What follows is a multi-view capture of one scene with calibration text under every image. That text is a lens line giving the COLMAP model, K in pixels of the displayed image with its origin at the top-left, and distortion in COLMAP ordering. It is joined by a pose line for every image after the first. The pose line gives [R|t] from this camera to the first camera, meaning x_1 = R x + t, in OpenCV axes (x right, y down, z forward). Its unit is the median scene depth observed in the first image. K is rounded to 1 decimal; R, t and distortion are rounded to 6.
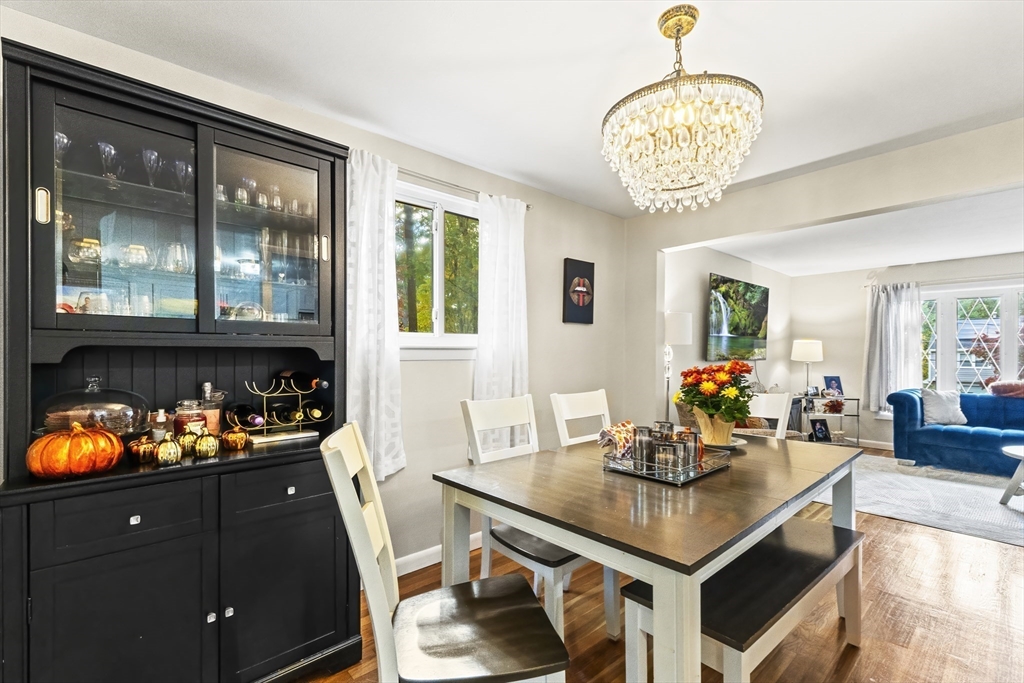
lens RADIAL K [[462.7, 0, 515.4], [0, 462.7, 352.7], [0, 0, 1]] dist [-0.000861, -0.000277]
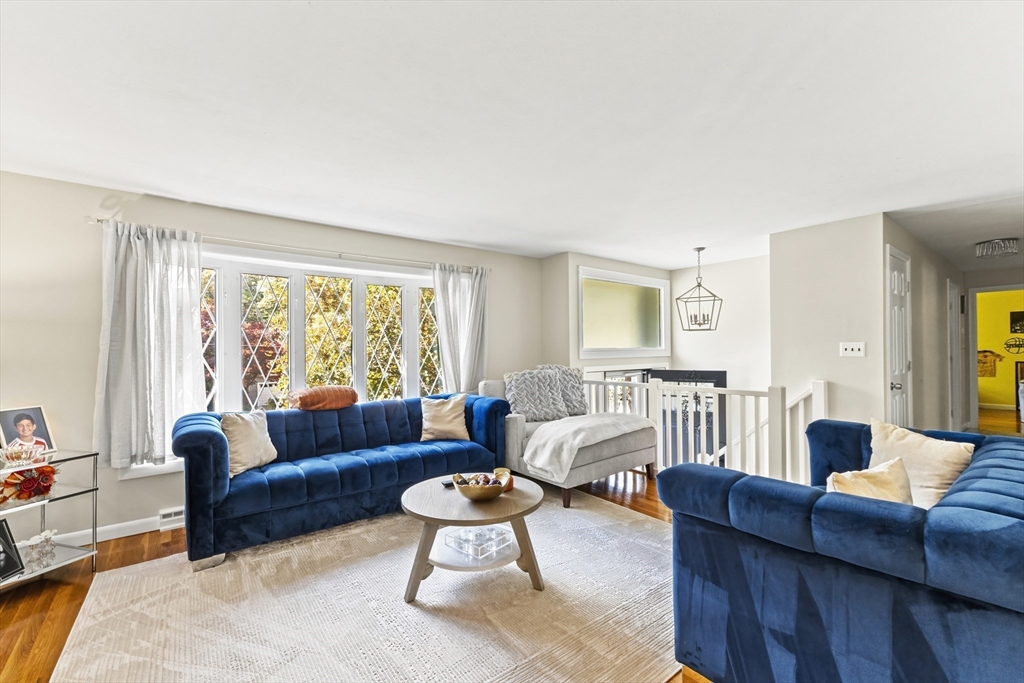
lens RADIAL K [[440.5, 0, 512.9], [0, 440.5, 347.5], [0, 0, 1]] dist [0.007974, -0.000069]
pose [[0.053505, -0.002133, 0.998565, 0.320033], [-0.001589, 0.999996, 0.002221, -0.007084], [-0.998566, -0.001706, 0.053502, 0.557404]]
